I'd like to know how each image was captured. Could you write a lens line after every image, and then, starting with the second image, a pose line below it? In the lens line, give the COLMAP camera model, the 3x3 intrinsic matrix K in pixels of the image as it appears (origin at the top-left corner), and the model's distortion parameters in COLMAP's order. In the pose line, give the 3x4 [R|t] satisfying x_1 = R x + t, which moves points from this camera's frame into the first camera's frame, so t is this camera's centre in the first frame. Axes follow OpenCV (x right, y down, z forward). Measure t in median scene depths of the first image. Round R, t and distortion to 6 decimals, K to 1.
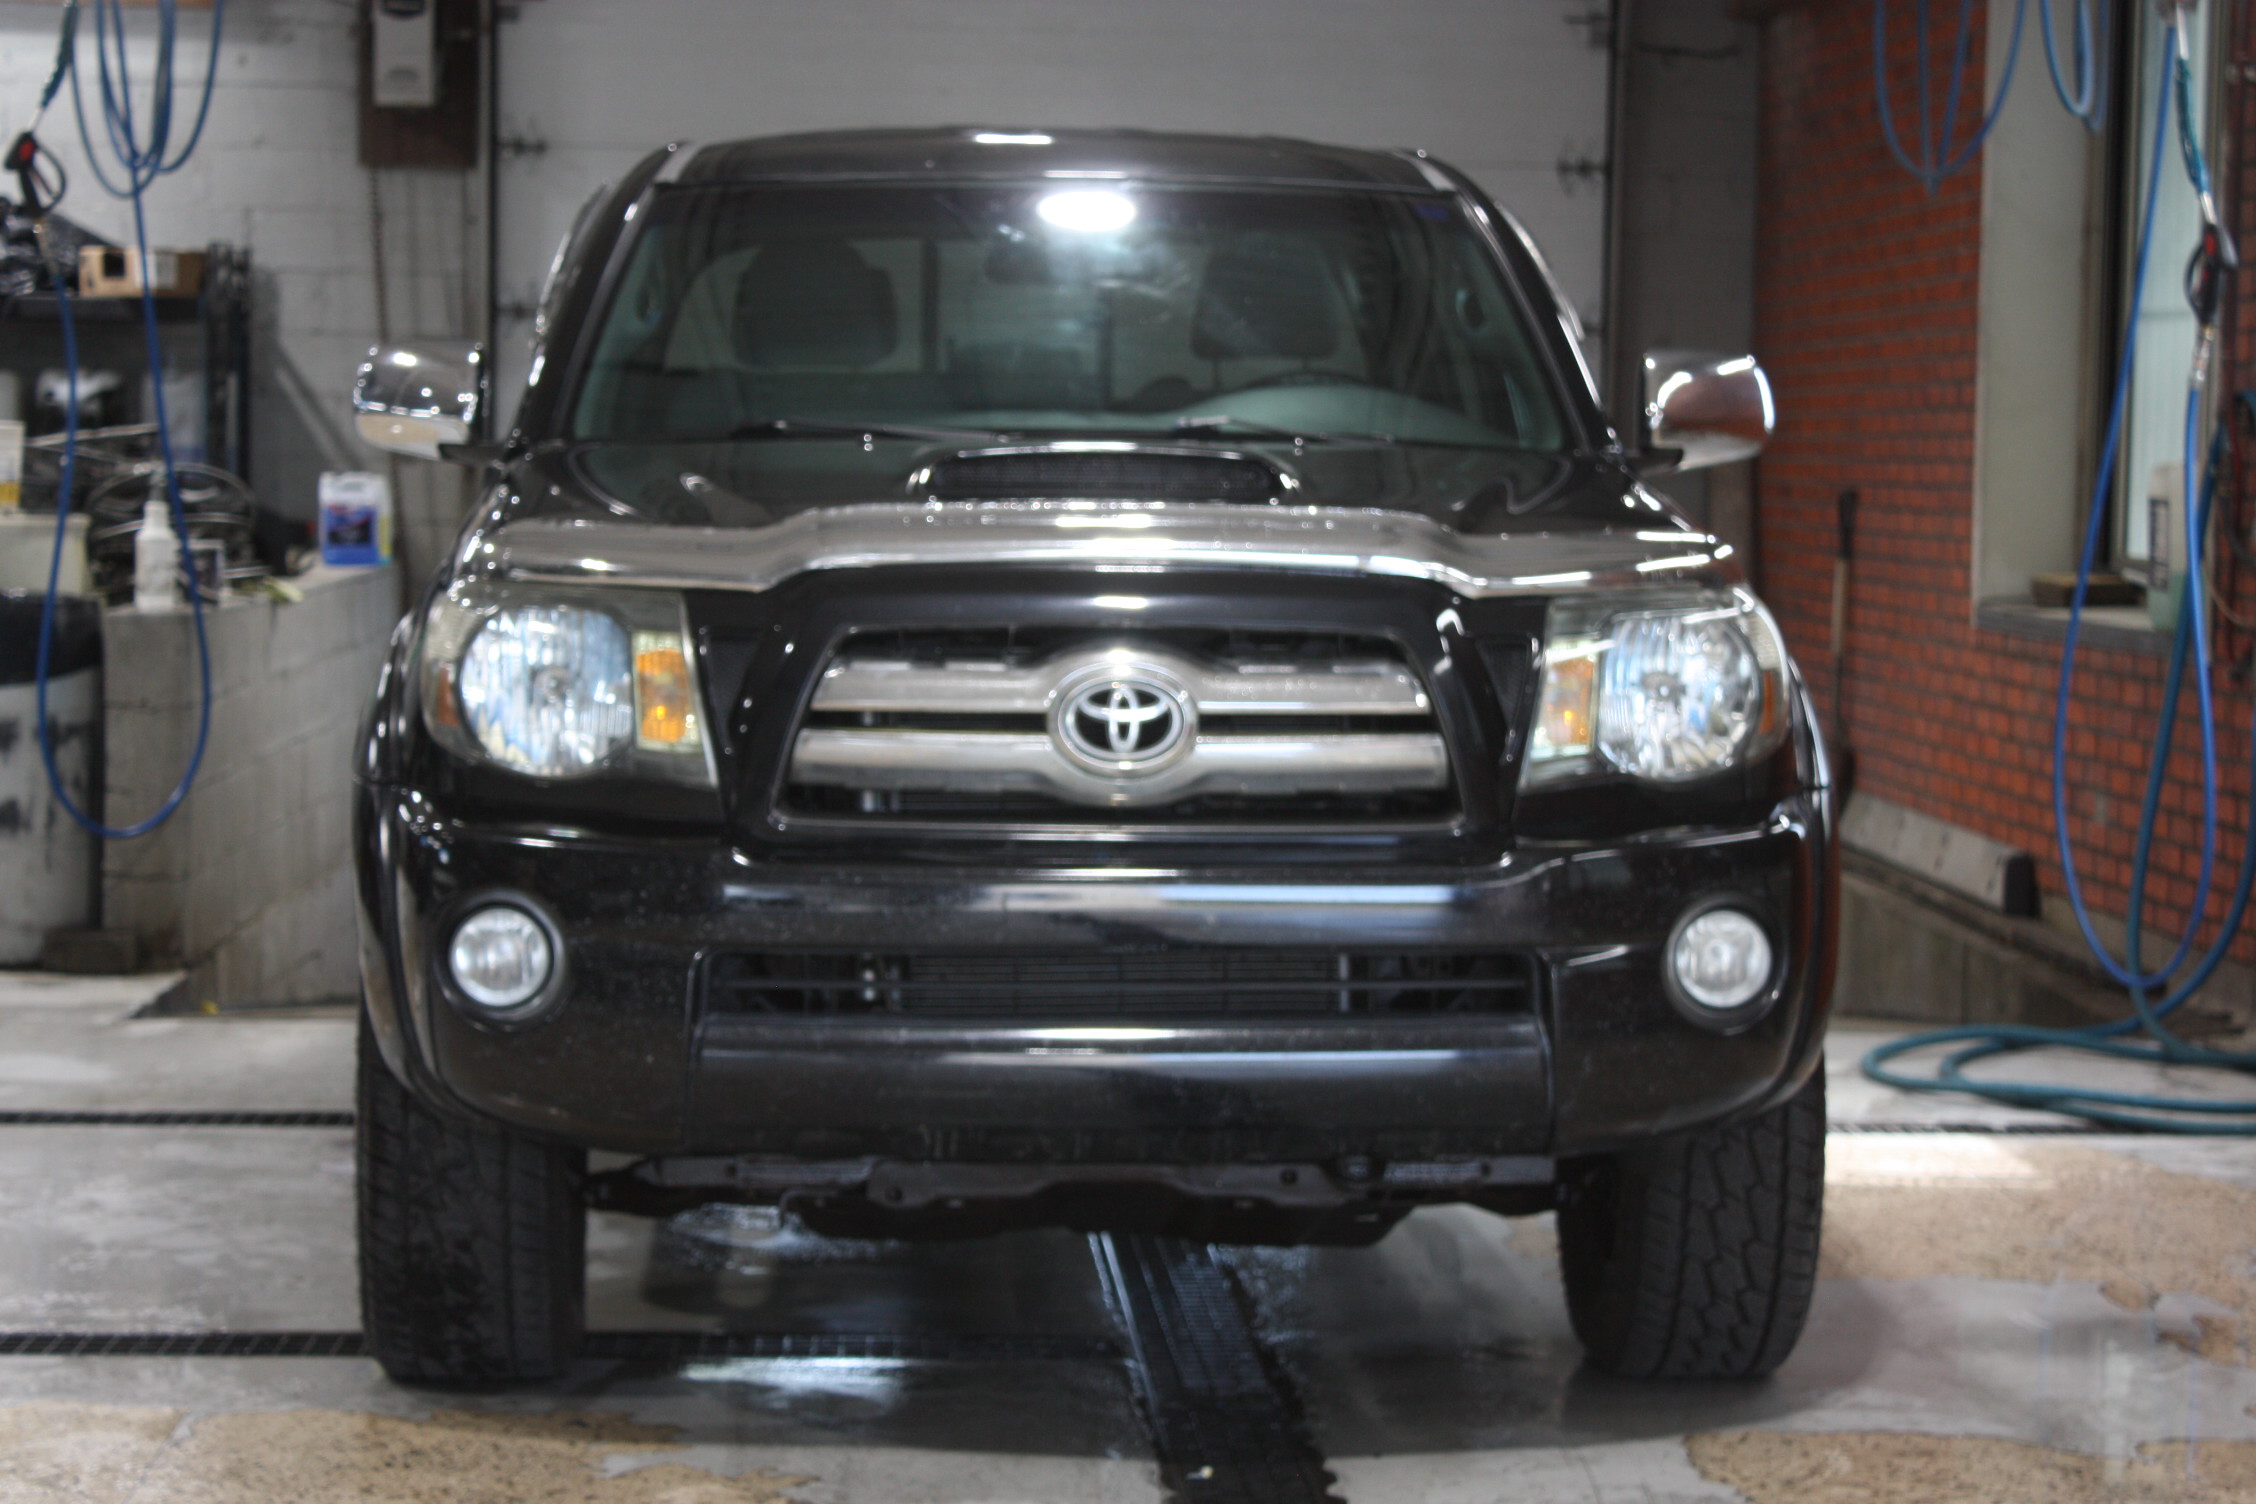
lens RADIAL K [[4887.6, 0, 1128.0], [0, 4887.6, 752.0], [0, 0, 1]] dist [-0.085513, 1.707413]
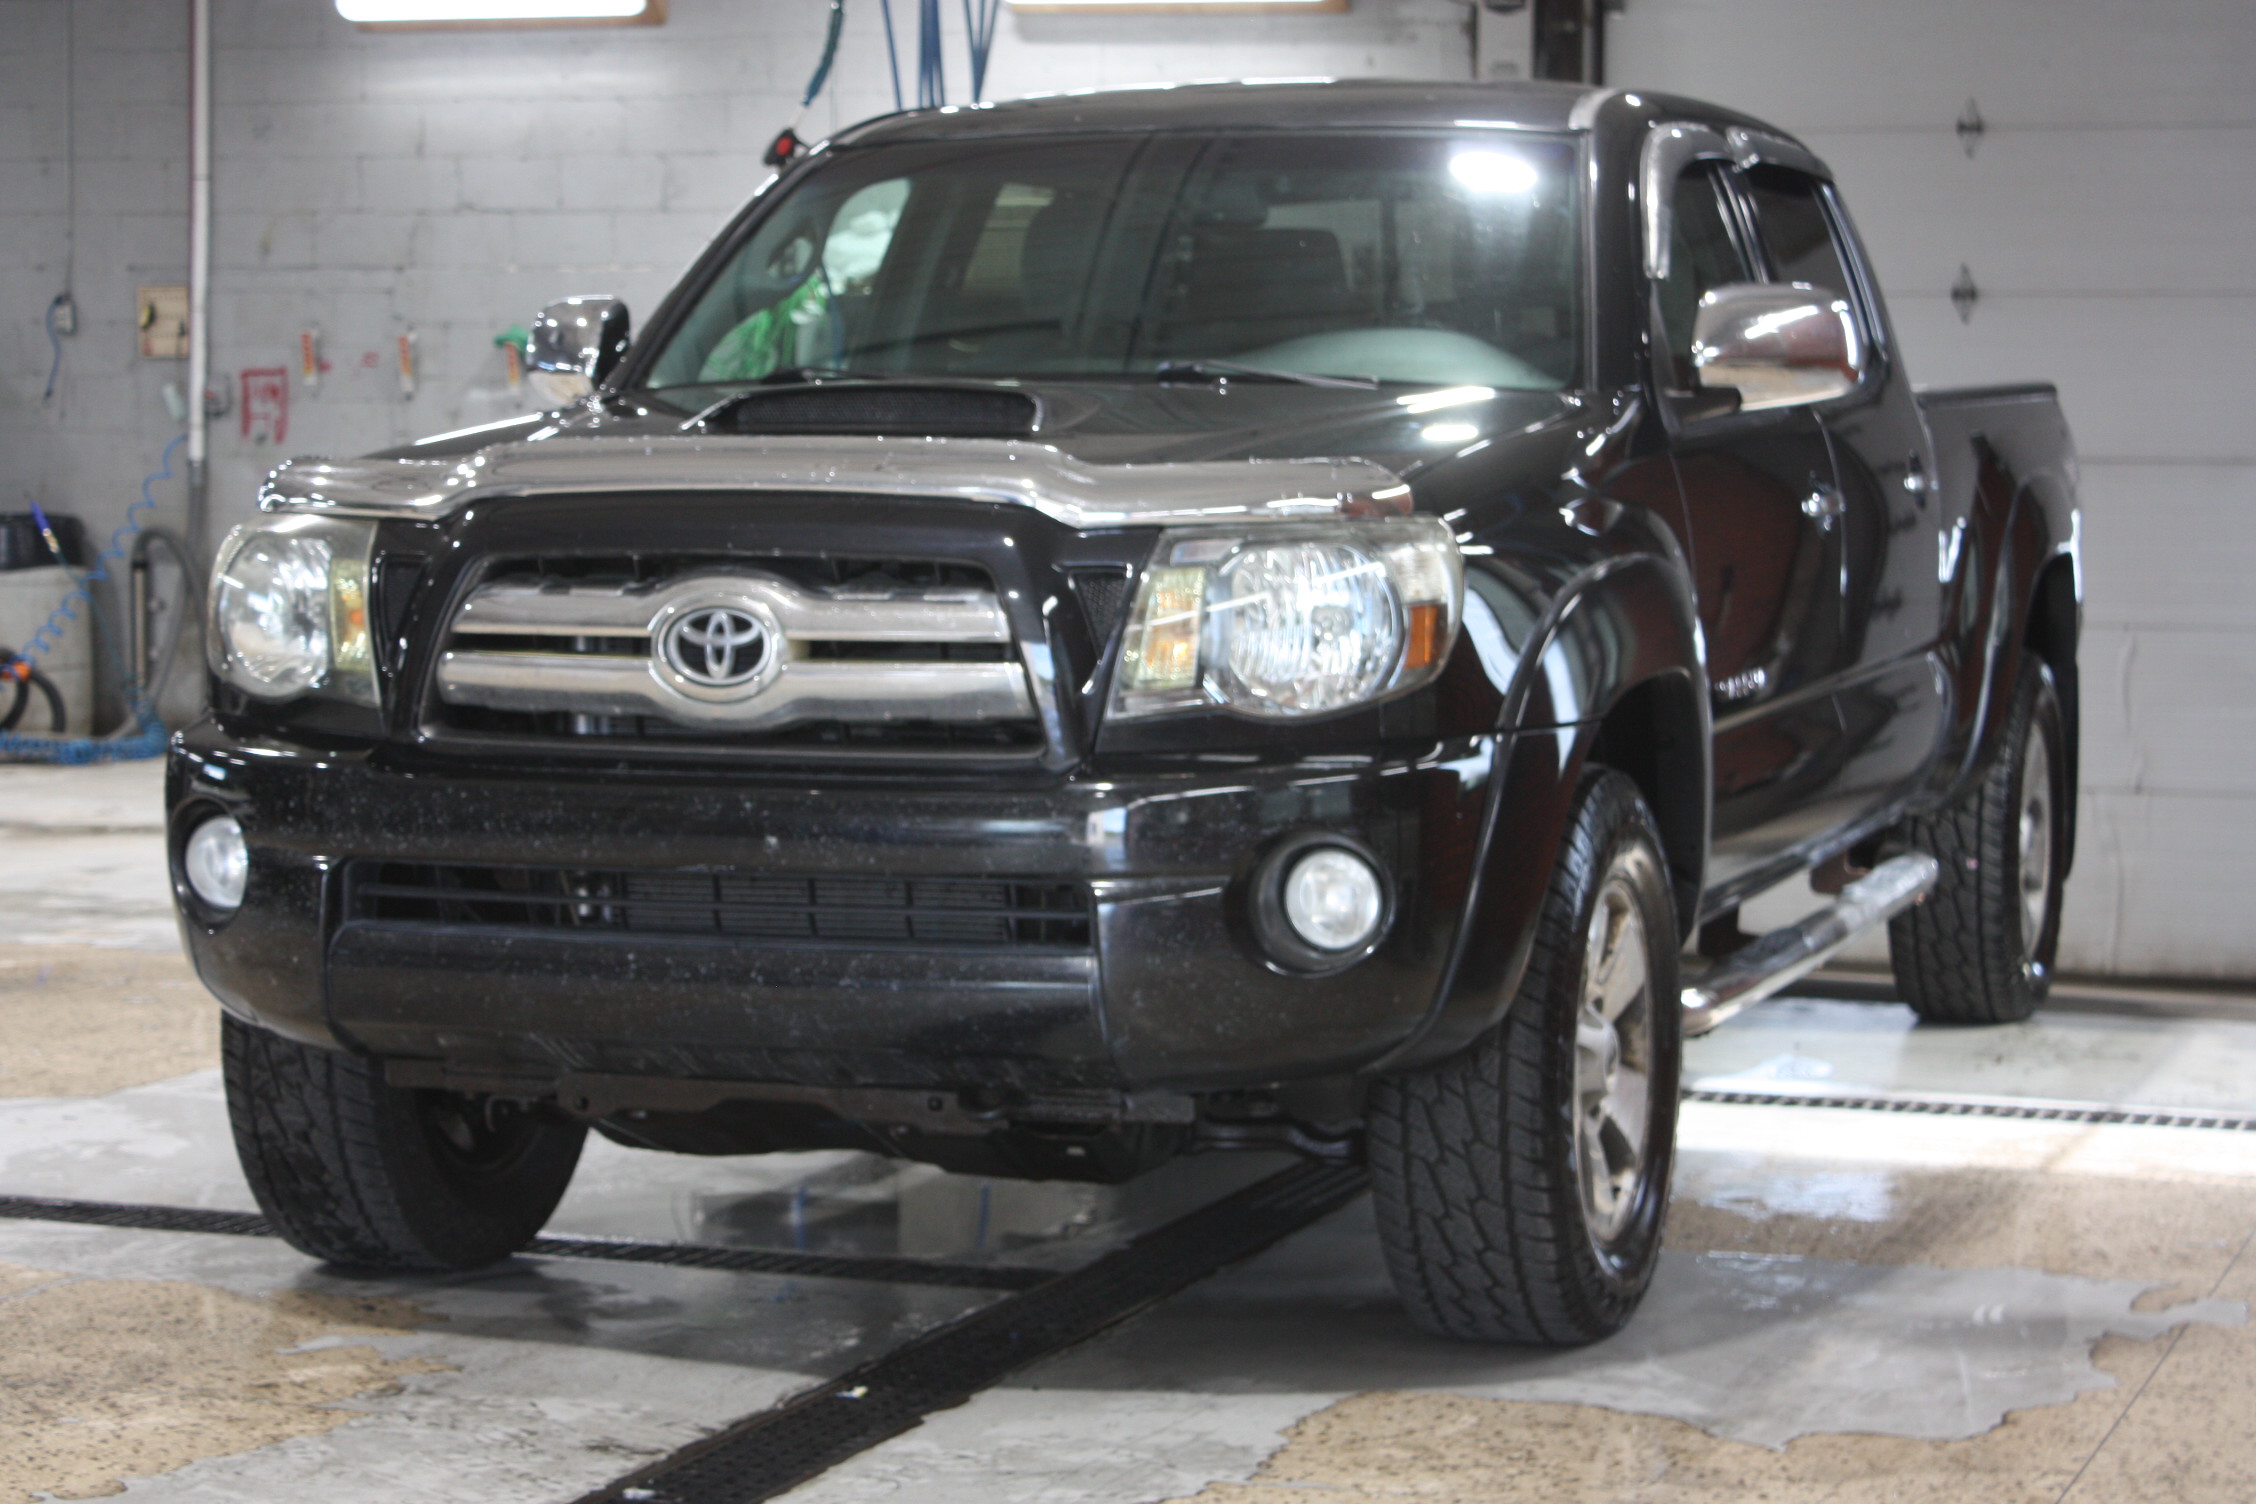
lens RADIAL K [[4815.1, 0, 1128.0], [0, 4815.1, 752.0], [0, 0, 1]] dist [-0.013199, -0.173078]
pose [[0.922464, 0.017711, -0.385677, 0.448481], [-0.018474, 0.999828, 0.001728, 0.012005], [0.385641, 0.005531, 0.922632, 0.099088]]
